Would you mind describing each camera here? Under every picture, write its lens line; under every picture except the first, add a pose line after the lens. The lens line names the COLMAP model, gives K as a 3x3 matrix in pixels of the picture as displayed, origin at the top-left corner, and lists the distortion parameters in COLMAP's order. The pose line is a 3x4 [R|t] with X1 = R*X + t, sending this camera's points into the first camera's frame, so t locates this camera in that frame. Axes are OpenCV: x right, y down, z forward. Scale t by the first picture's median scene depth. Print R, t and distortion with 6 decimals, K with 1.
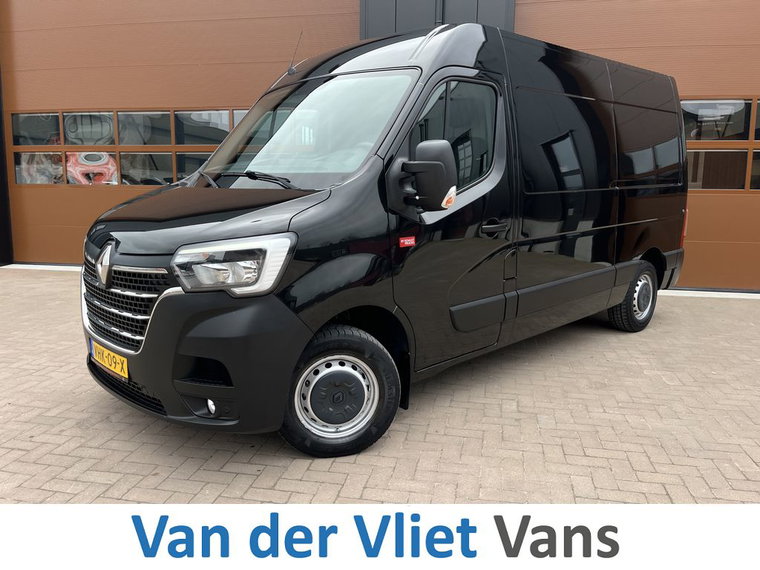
lens RADIAL K [[580.1, 0, 379.0], [0, 580.1, 279.9], [0, 0, 1]] dist [0.052144, -0.076029]
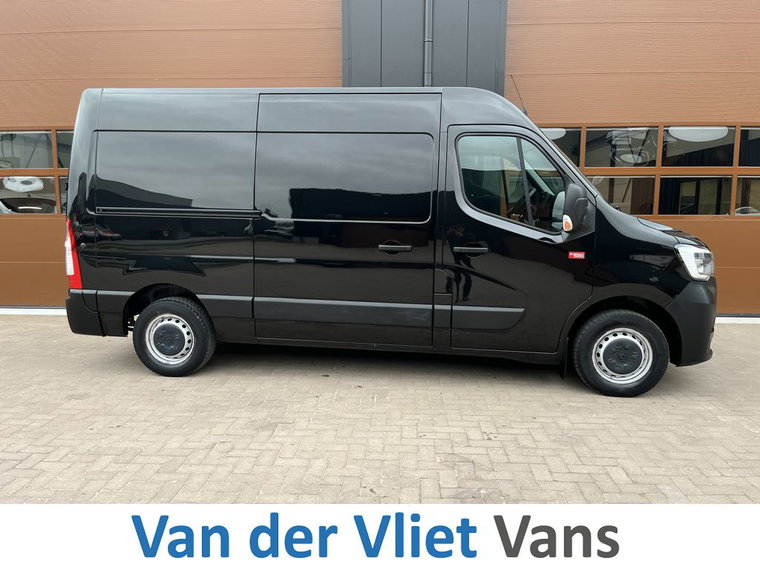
lens RADIAL K [[580.1, 0, 375.2], [0, 580.1, 284.0], [0, 0, 1]] dist [0.052144, -0.076029]
pose [[0.990153, -0.025366, 0.137673, -0.217461], [0.028878, 0.999305, -0.023572, -0.051537], [-0.136979, 0.027316, 0.990197, 0.153607]]
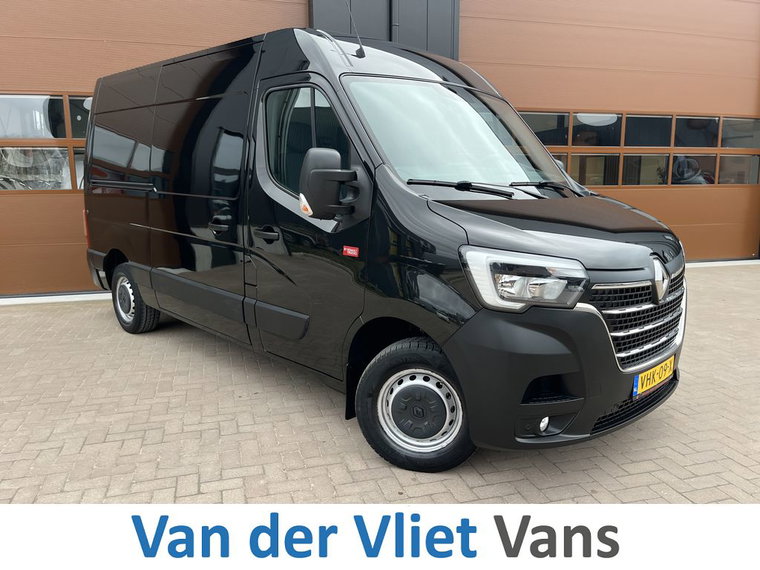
lens RADIAL K [[580.1, 0, 380.0], [0, 580.1, 281.0], [0, 0, 1]] dist [0.052144, -0.076029]
pose [[0.889514, -0.089931, 0.447971, -0.739811], [0.084502, 0.995905, 0.032137, -0.056882], [-0.449027, 0.009268, 0.893470, 0.180717]]
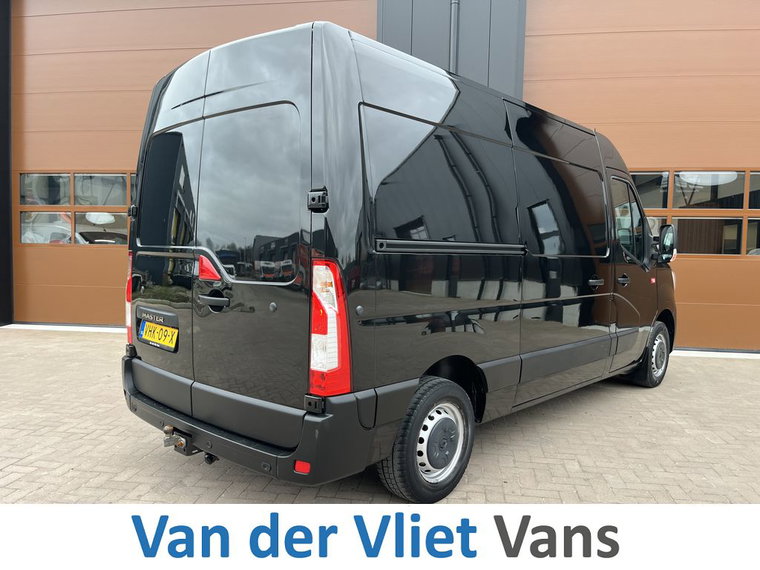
lens RADIAL K [[580.1, 0, 377.4], [0, 580.1, 284.3], [0, 0, 1]] dist [0.052144, -0.076029]
pose [[0.998842, 0.004413, 0.047903, -0.146328], [0.000068, 0.995652, -0.093148, -0.004625], [-0.048106, 0.093043, 0.994499, -0.026947]]
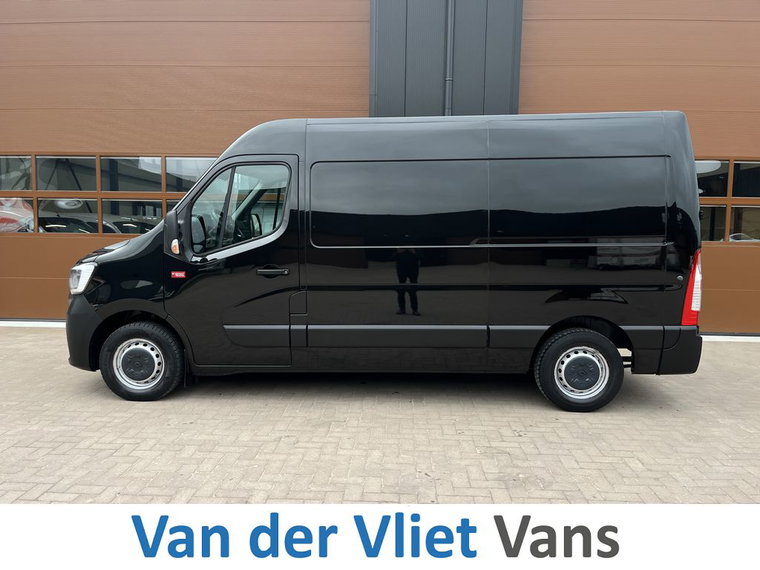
lens RADIAL K [[580.1, 0, 376.3], [0, 580.1, 285.5], [0, 0, 1]] dist [0.052144, -0.076029]
pose [[0.988759, -0.010949, 0.149115, -0.323770], [0.019481, 0.998248, -0.055879, -0.040893], [-0.148241, 0.058155, 0.987240, 0.036041]]
